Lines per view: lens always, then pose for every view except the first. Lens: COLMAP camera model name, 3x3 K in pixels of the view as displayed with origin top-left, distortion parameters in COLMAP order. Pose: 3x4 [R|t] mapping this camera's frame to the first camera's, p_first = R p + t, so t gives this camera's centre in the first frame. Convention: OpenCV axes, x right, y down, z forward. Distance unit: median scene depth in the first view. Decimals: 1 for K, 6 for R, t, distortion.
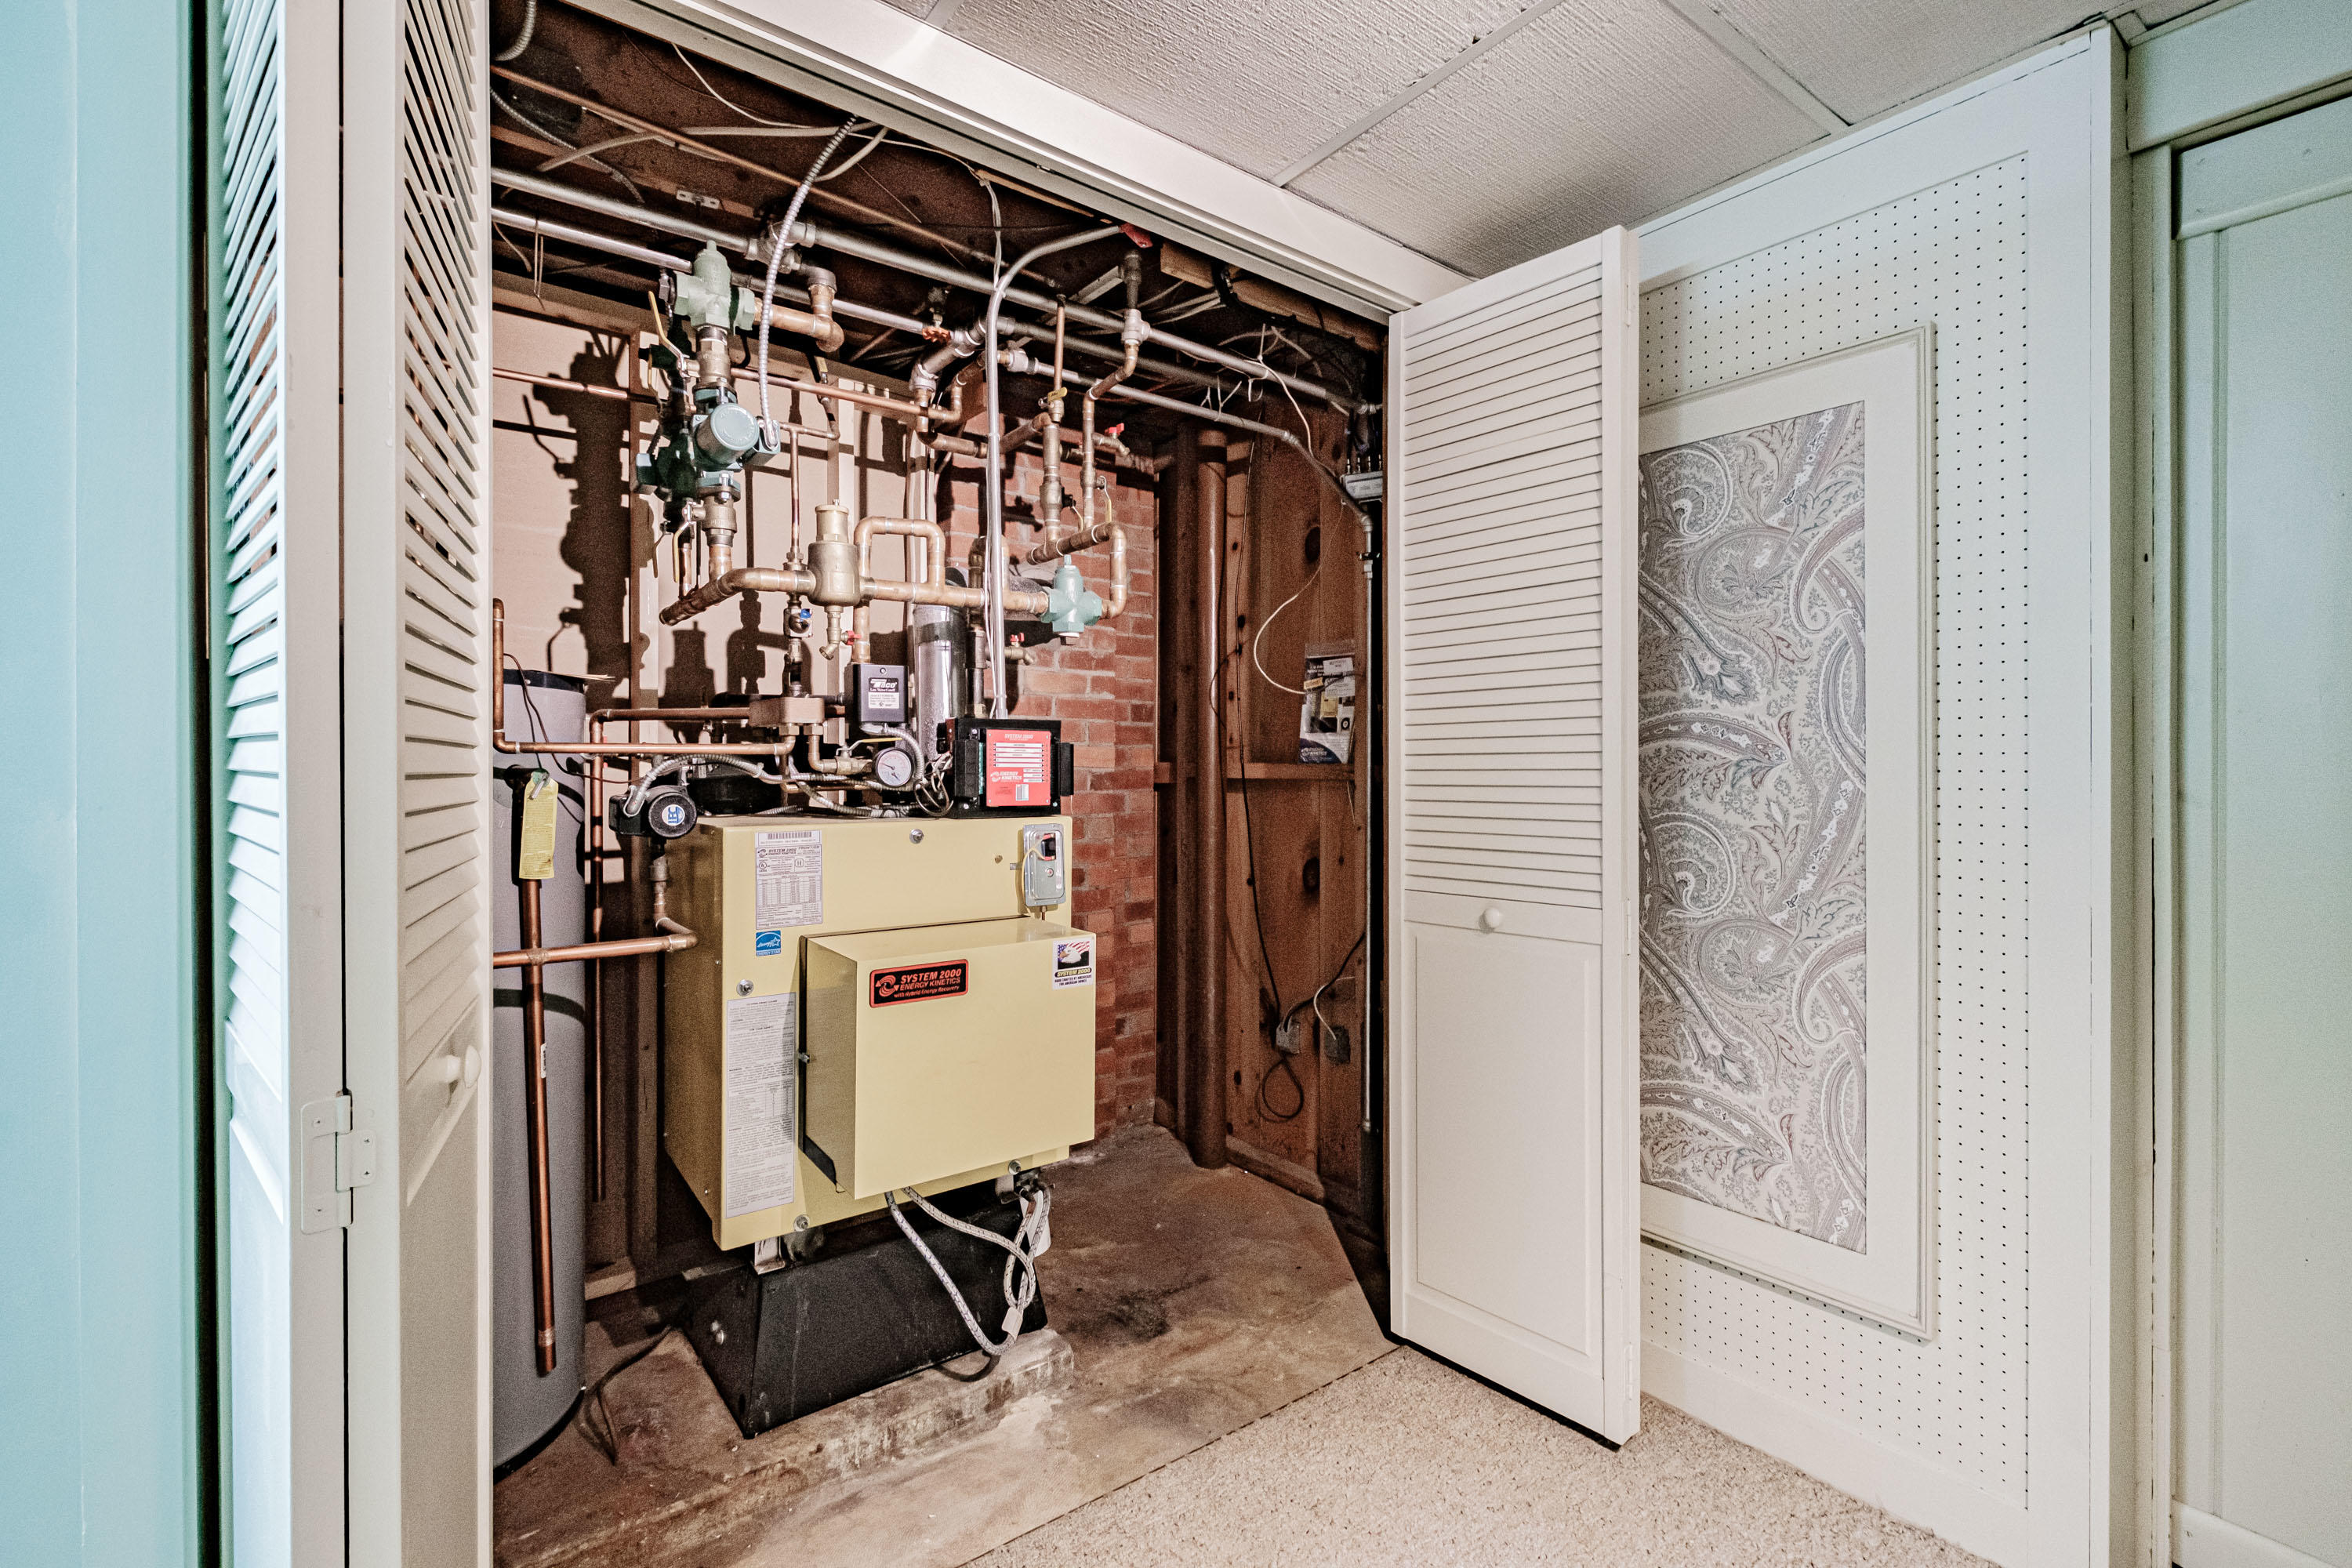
lens RADIAL K [[1047.5, 0, 1184.8], [0, 1047.5, 769.5], [0, 0, 1]] dist [0.004794, -0.004387]
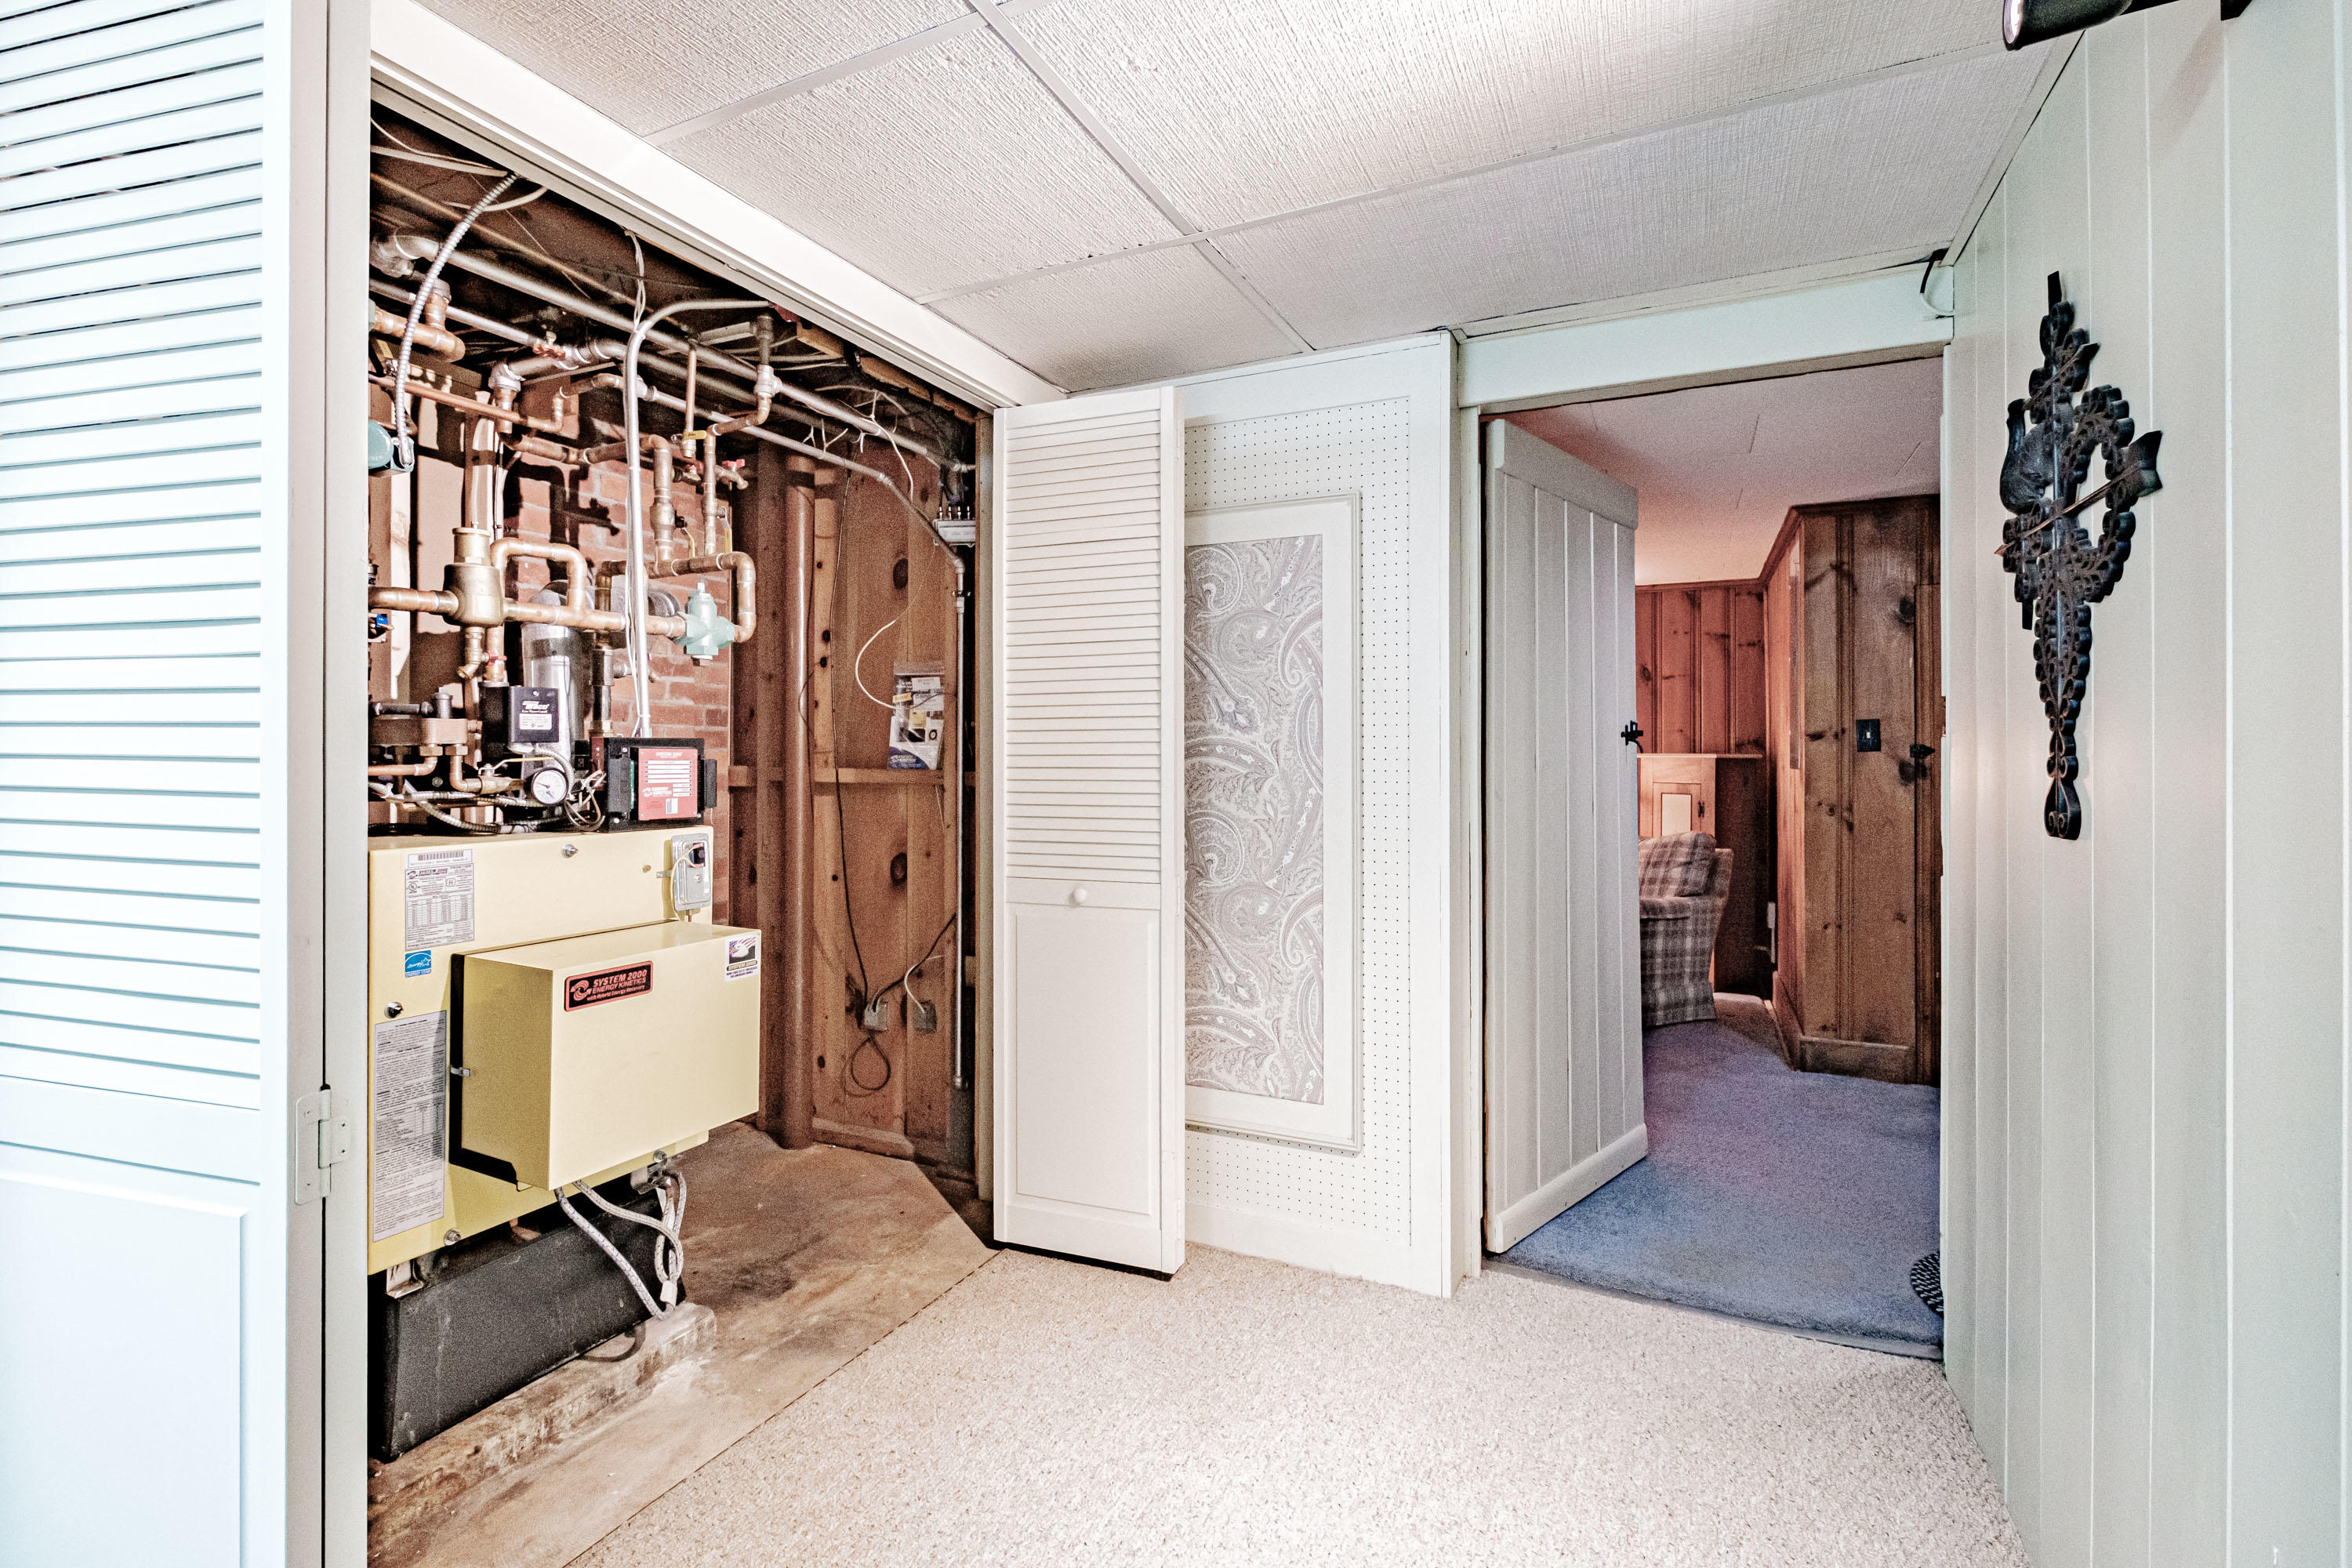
lens RADIAL K [[1047.5, 0, 1192.4], [0, 1047.5, 750.9], [0, 0, 1]] dist [0.004794, -0.004387]
pose [[0.888864, 0.002446, 0.458164, -0.181925], [-0.000407, 0.999990, -0.004549, -0.031835], [-0.458171, 0.003857, 0.888856, -0.220232]]
